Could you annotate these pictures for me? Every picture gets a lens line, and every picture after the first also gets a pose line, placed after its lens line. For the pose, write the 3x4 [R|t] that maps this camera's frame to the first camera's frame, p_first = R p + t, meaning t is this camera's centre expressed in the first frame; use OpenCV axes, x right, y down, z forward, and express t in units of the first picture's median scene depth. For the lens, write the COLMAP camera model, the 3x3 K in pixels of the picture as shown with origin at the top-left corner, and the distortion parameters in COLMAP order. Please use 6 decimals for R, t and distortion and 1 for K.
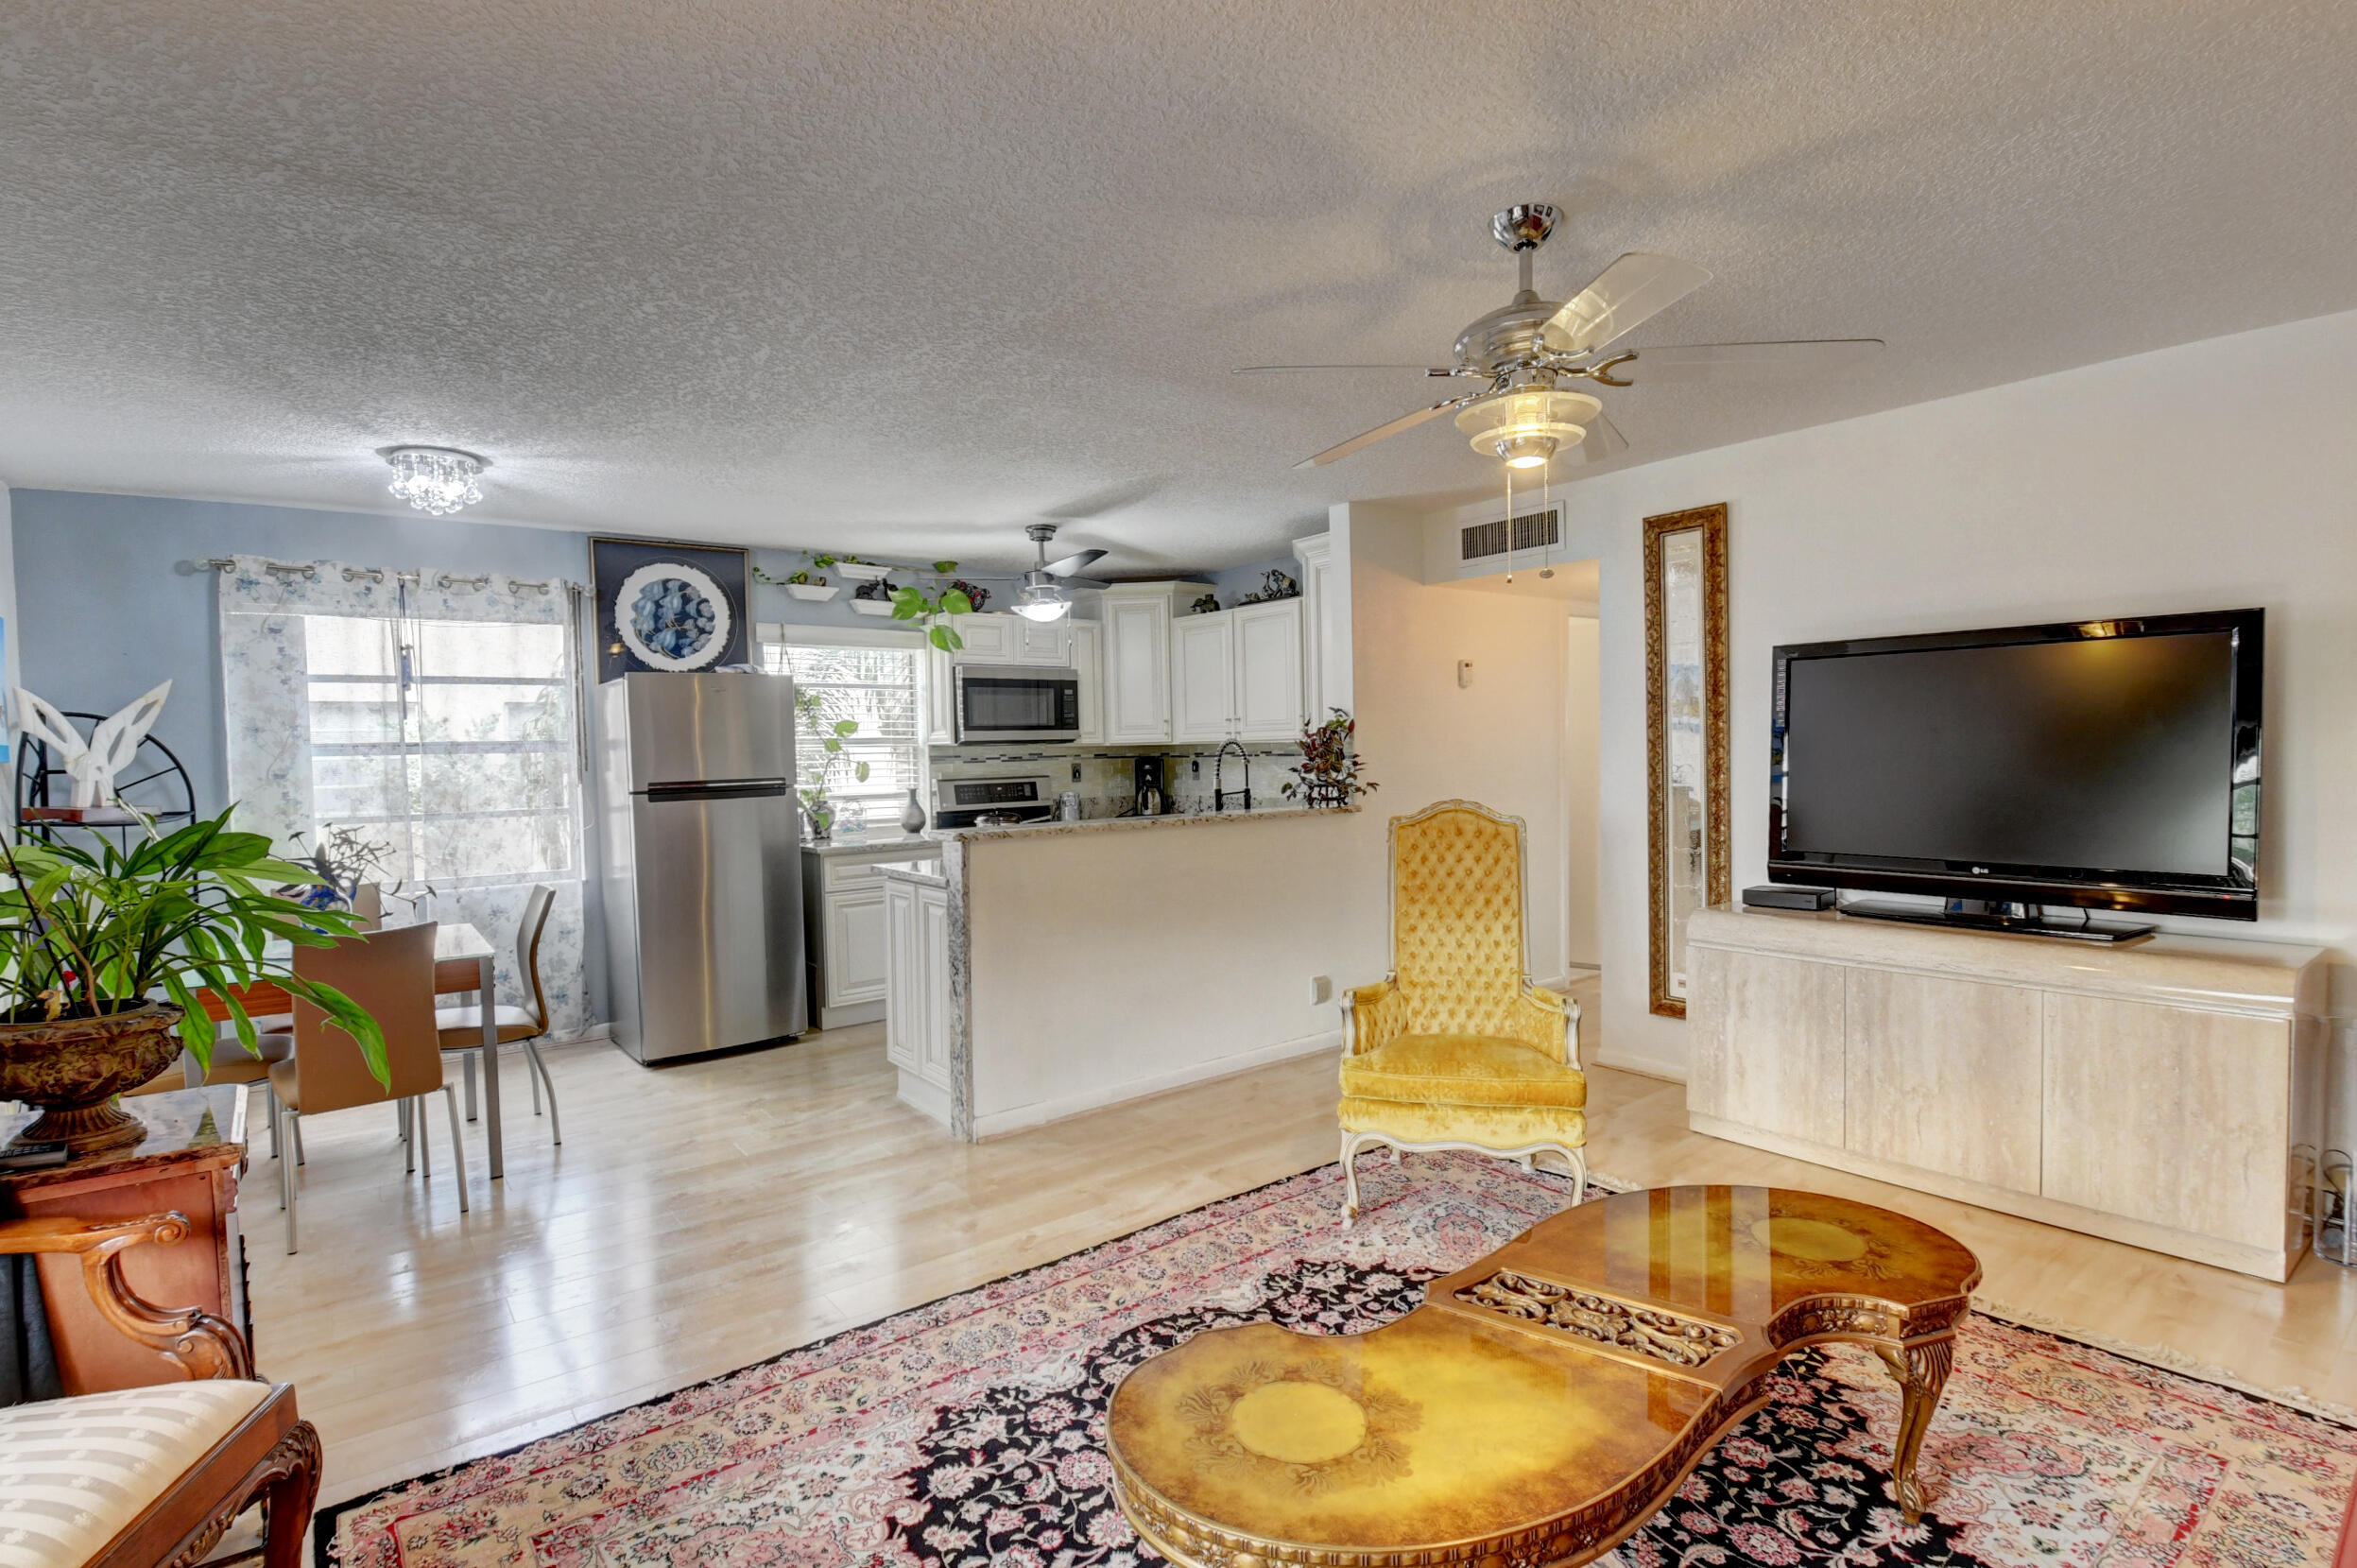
lens RADIAL K [[1124.9, 0, 1178.5], [0, 1124.9, 784.0], [0, 0, 1]] dist [0.014691, -0.025029]
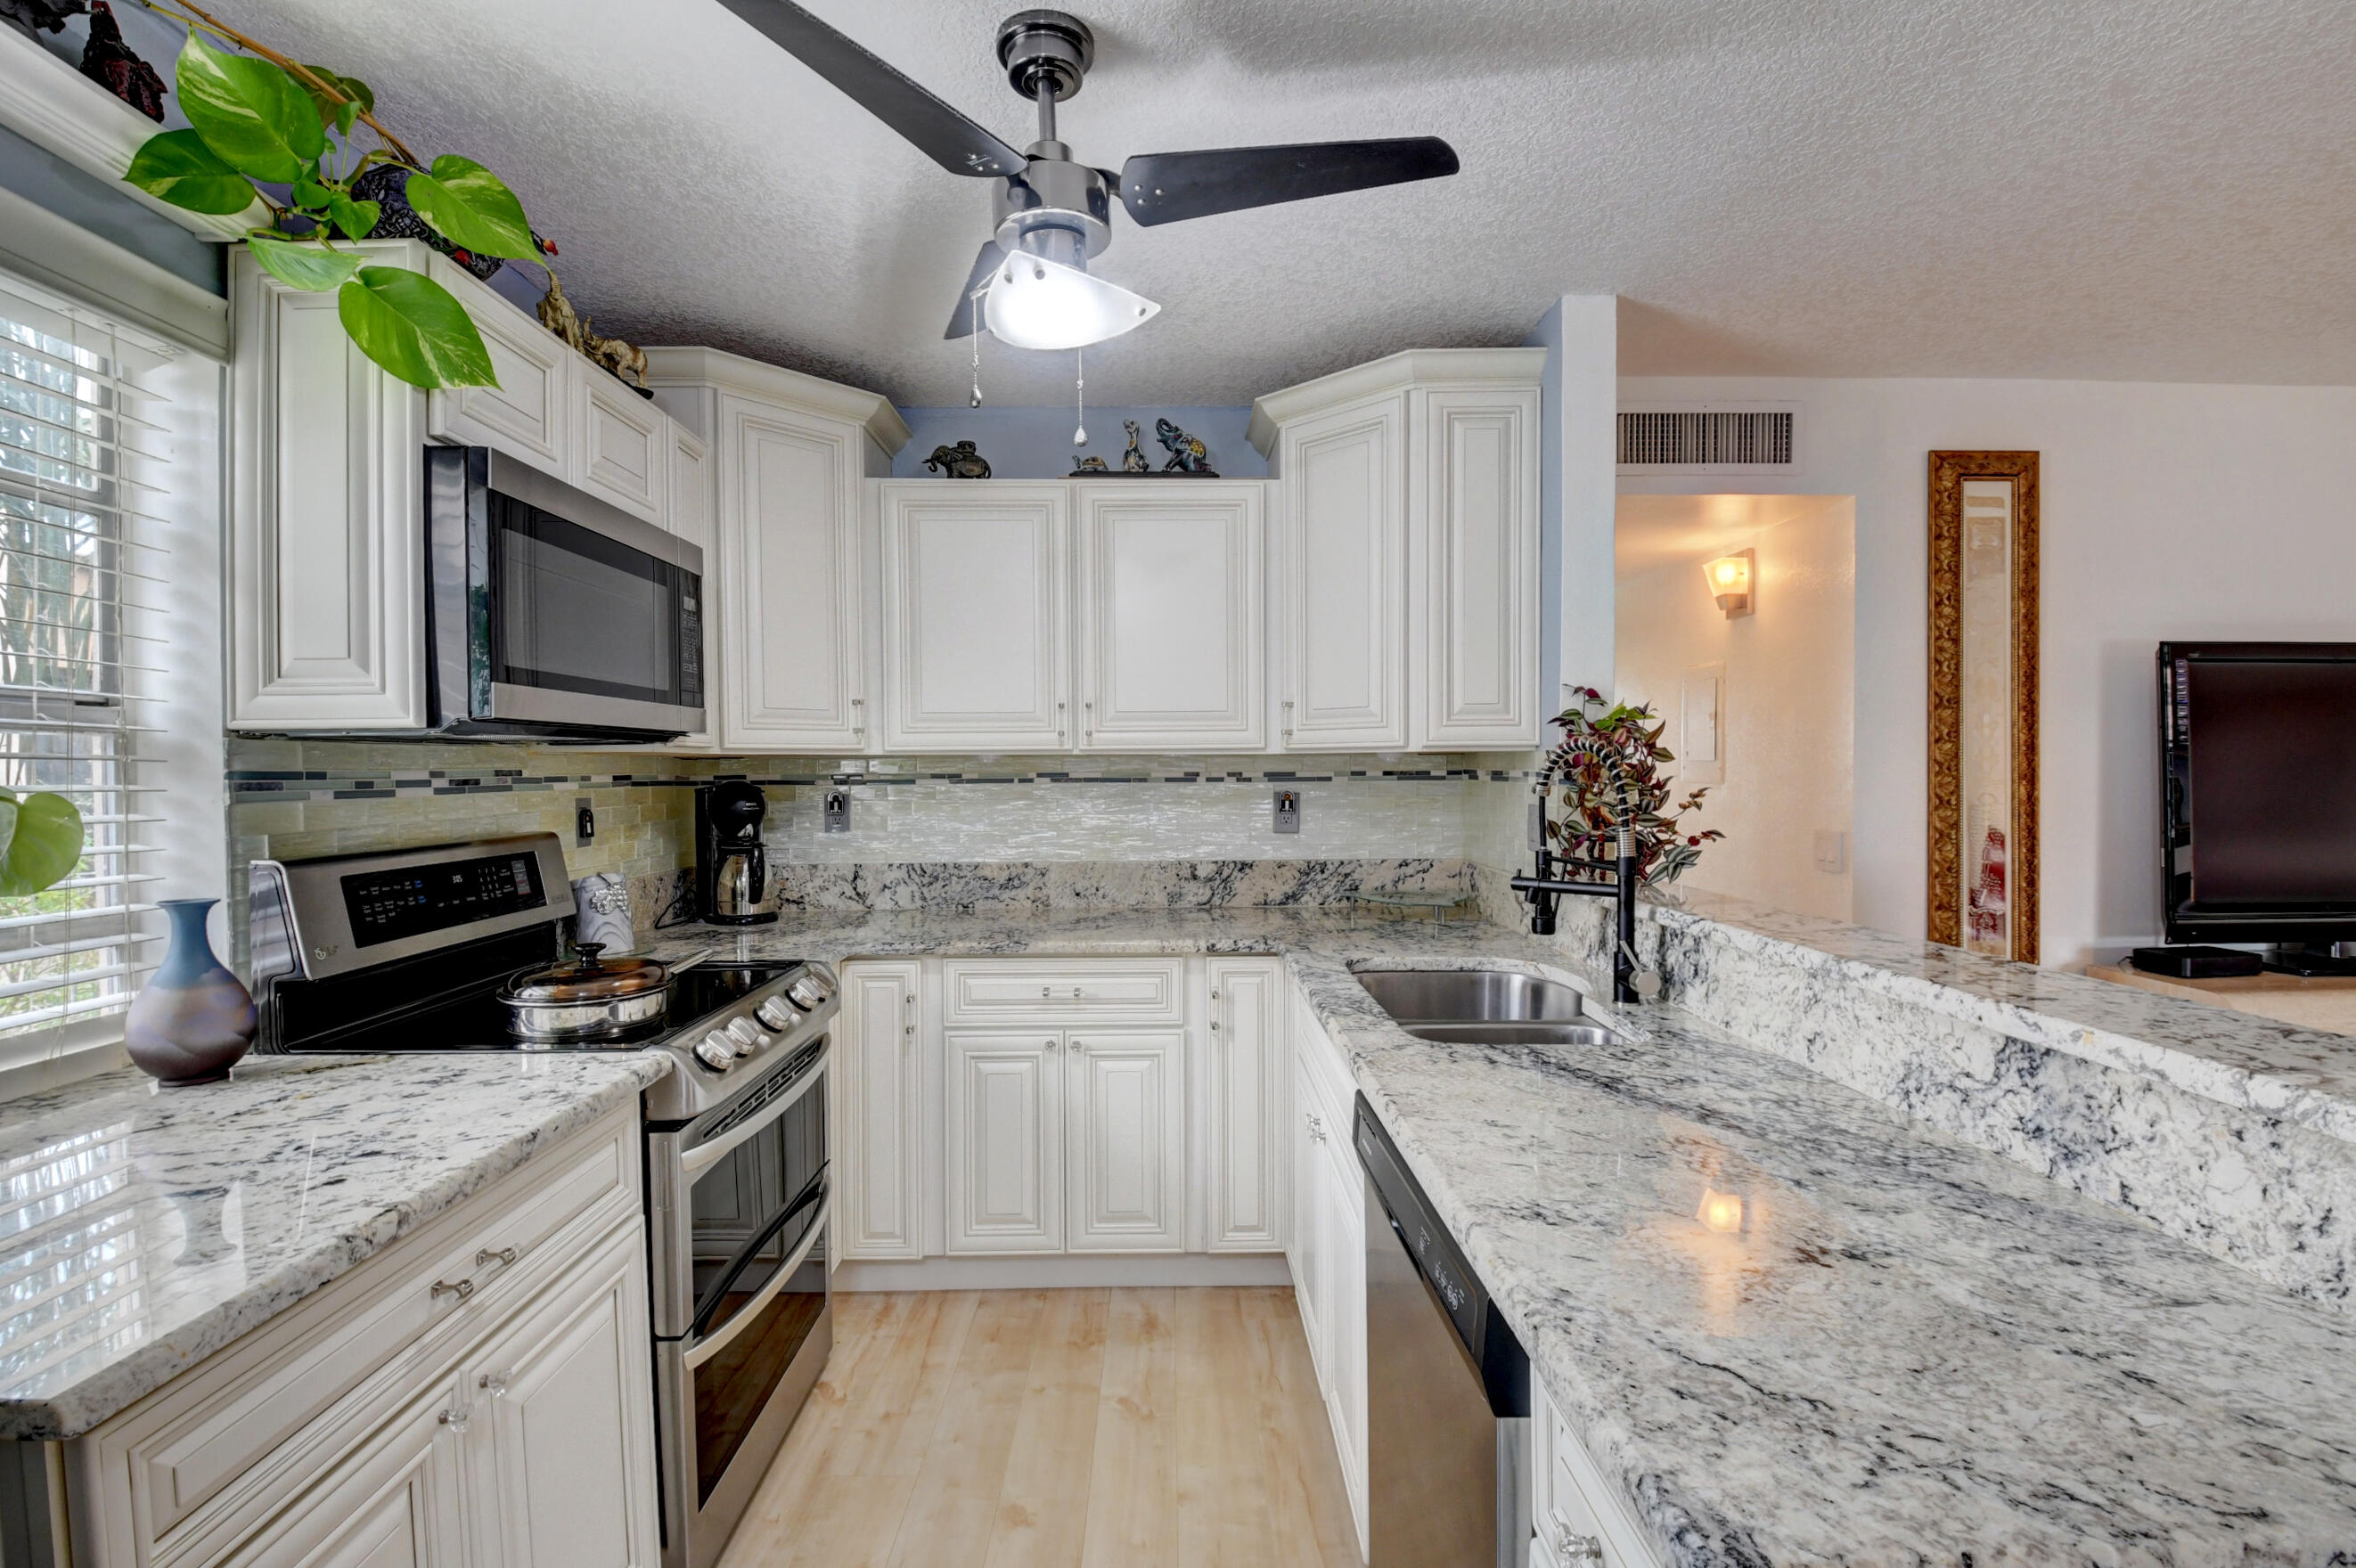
lens RADIAL K [[1056.9, 0, 1173.0], [0, 1056.9, 788.6], [0, 0, 1]] dist [0.007011, -0.019131]
pose [[0.606638, 0.002381, 0.794974, -0.610572], [0.018554, 0.999681, -0.017152, -0.027454], [-0.794761, 0.025155, 0.606401, 1.461142]]
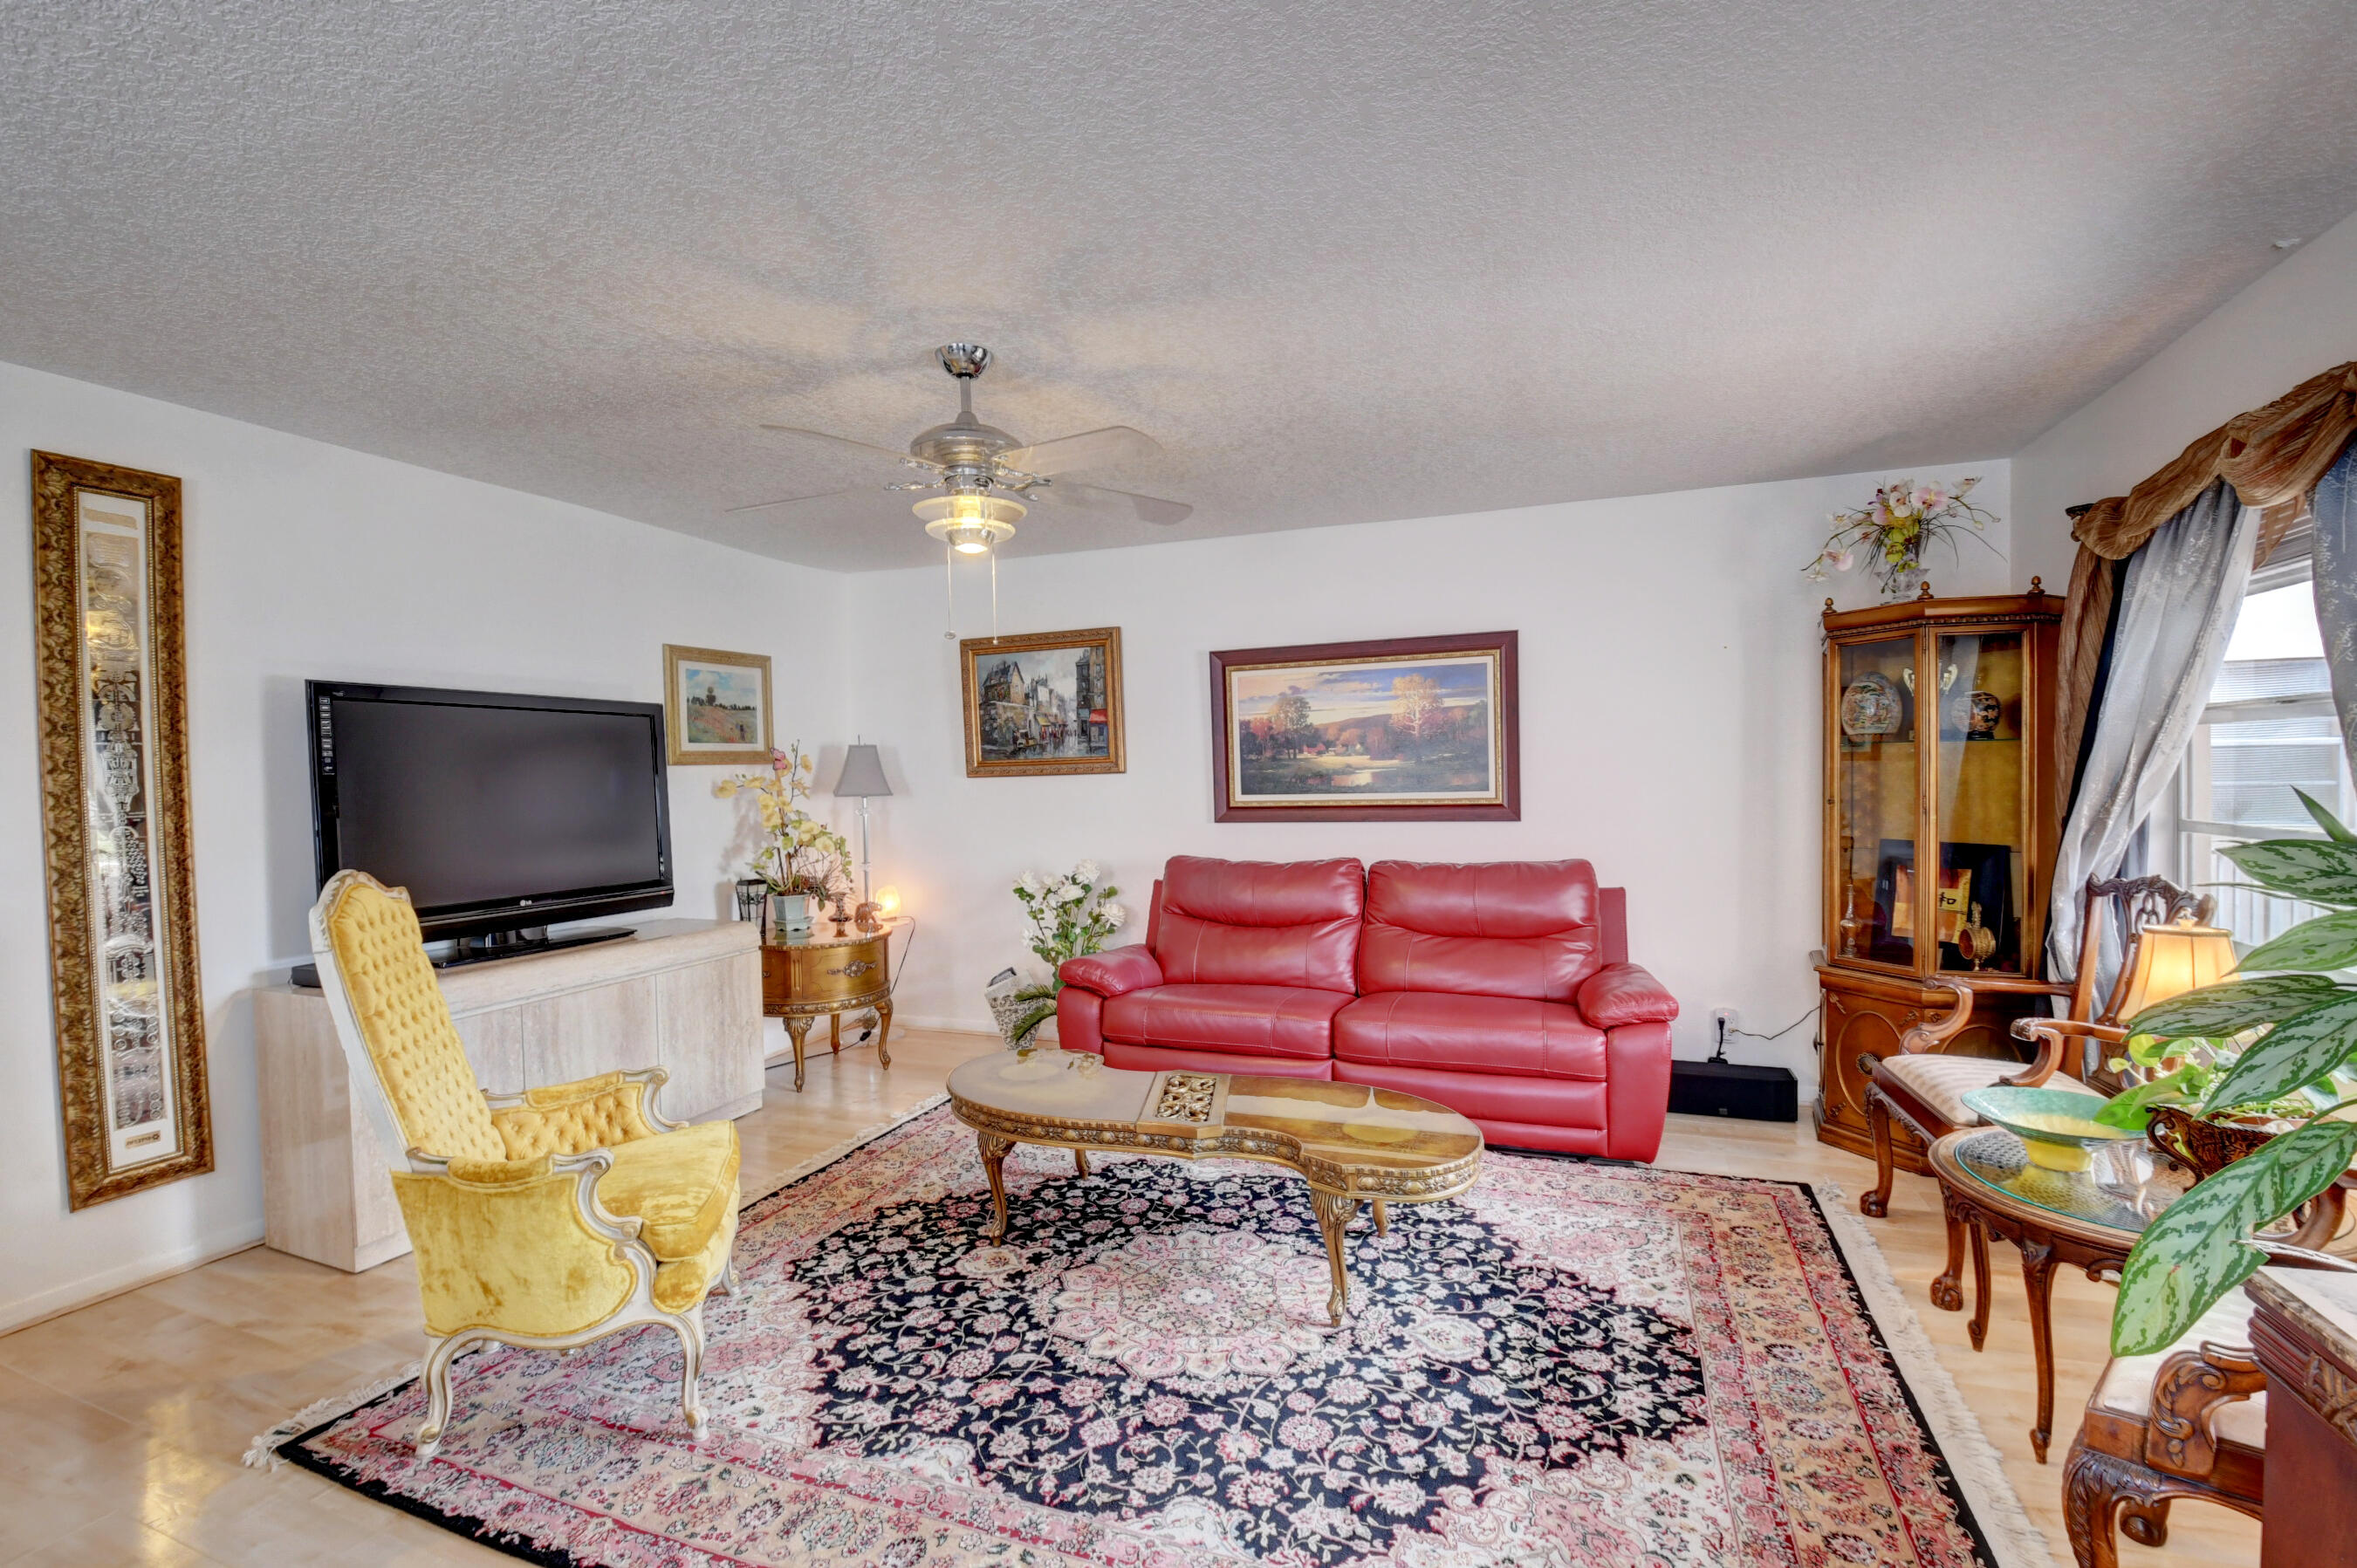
lens RADIAL K [[1032.9, 0, 1173.9], [0, 1032.9, 791.2], [0, 0, 1]] dist [0.007567, -0.021630]
pose [[-0.515620, 0.018278, 0.856622, -0.615219], [0.057322, 0.998268, 0.013202, -0.015212], [-0.854898, 0.055910, -0.515775, 1.115027]]
